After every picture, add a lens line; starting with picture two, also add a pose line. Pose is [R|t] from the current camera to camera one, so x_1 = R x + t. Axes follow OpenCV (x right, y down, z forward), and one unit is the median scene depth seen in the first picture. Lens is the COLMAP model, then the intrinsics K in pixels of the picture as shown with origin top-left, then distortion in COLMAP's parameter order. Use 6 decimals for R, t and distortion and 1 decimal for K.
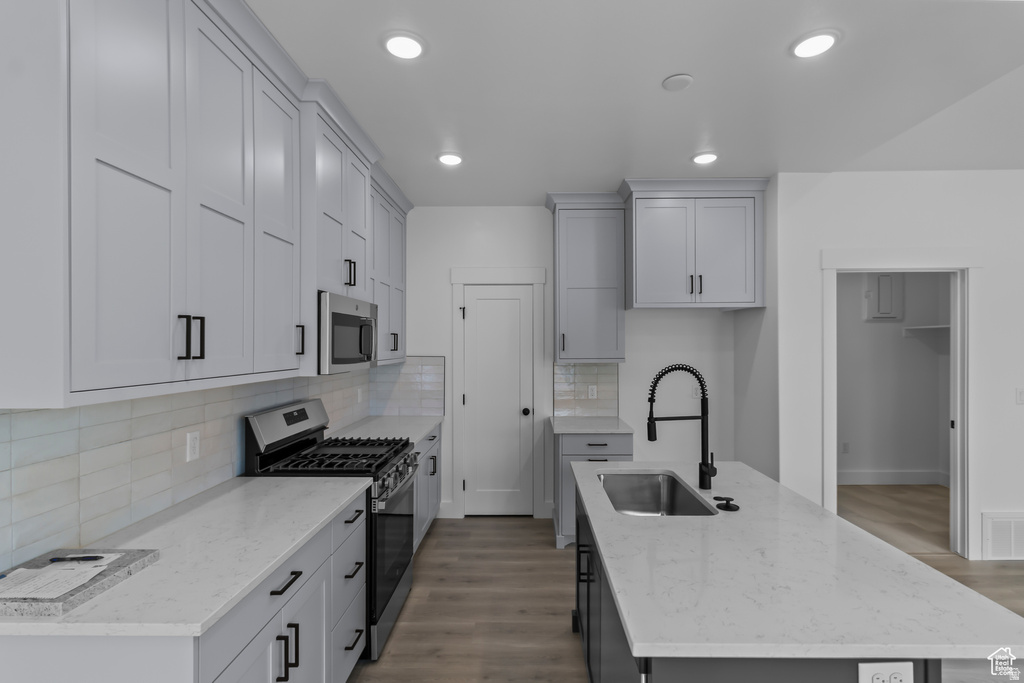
lens RADIAL K [[494.4, 0, 518.6], [0, 494.4, 342.0], [0, 0, 1]] dist [0.000765, 0.000216]
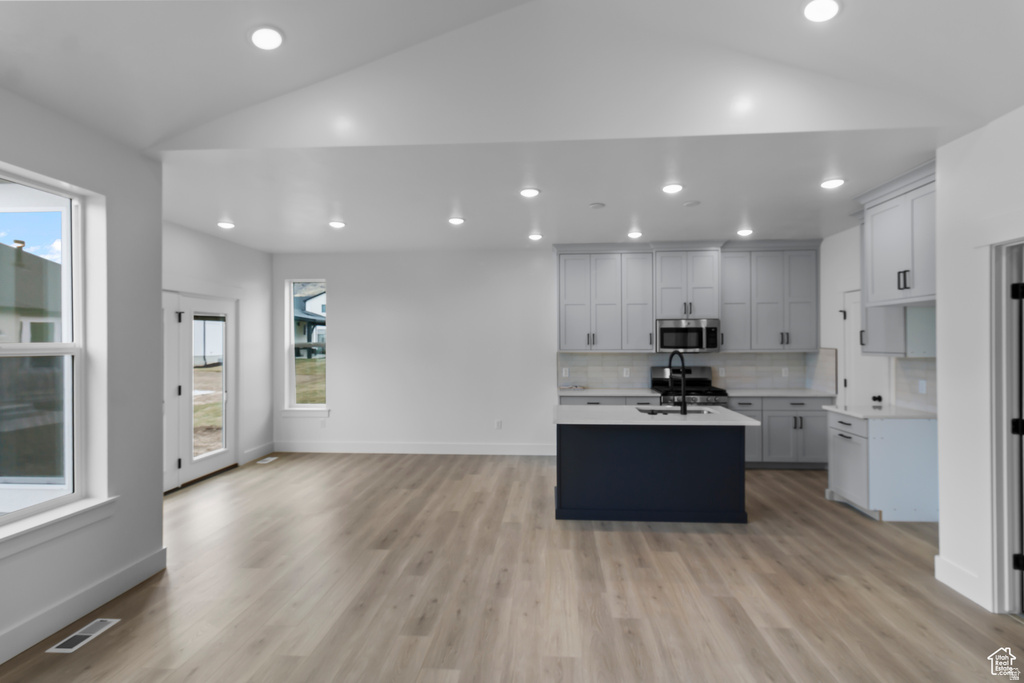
lens RADIAL K [[494.4, 0, 518.6], [0, 494.4, 342.0], [0, 0, 1]] dist [0.000765, 0.000216]
pose [[-0.056556, 0.004698, -0.998388, 1.443273], [0.008589, 0.999954, 0.004219, -0.002240], [0.998362, -0.008336, -0.056594, 0.282469]]
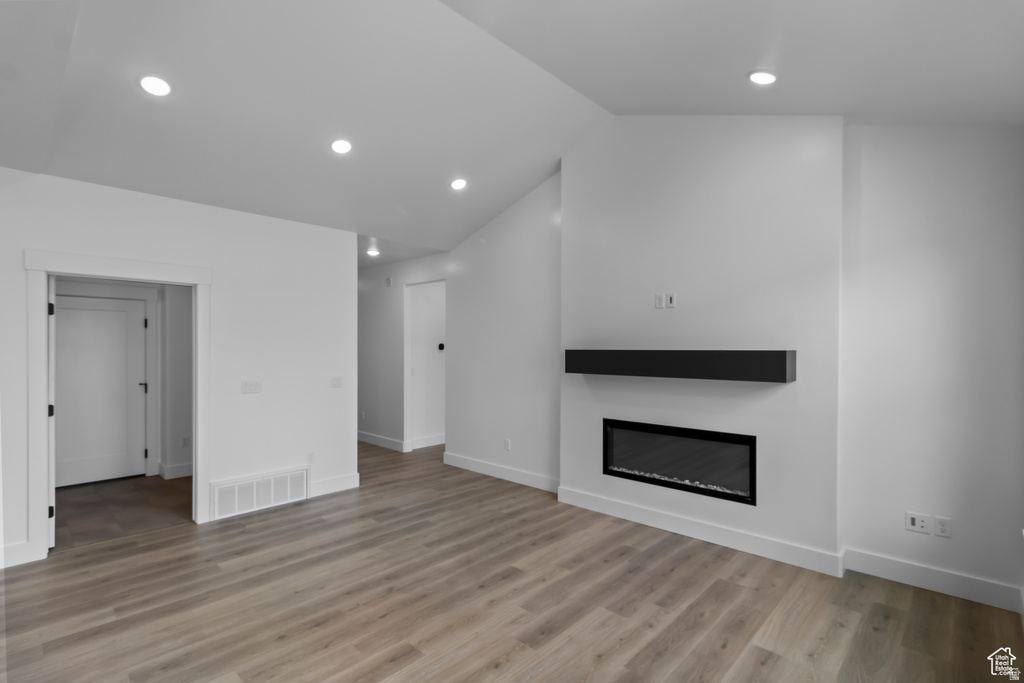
lens RADIAL K [[494.4, 0, 518.6], [0, 494.4, 342.0], [0, 0, 1]] dist [0.000765, 0.000216]
pose [[0.668779, 0.001954, 0.743458, 0.537042], [-0.001804, 0.999998, -0.001006, -0.003908], [-0.743459, -0.000668, 0.668781, -0.385077]]
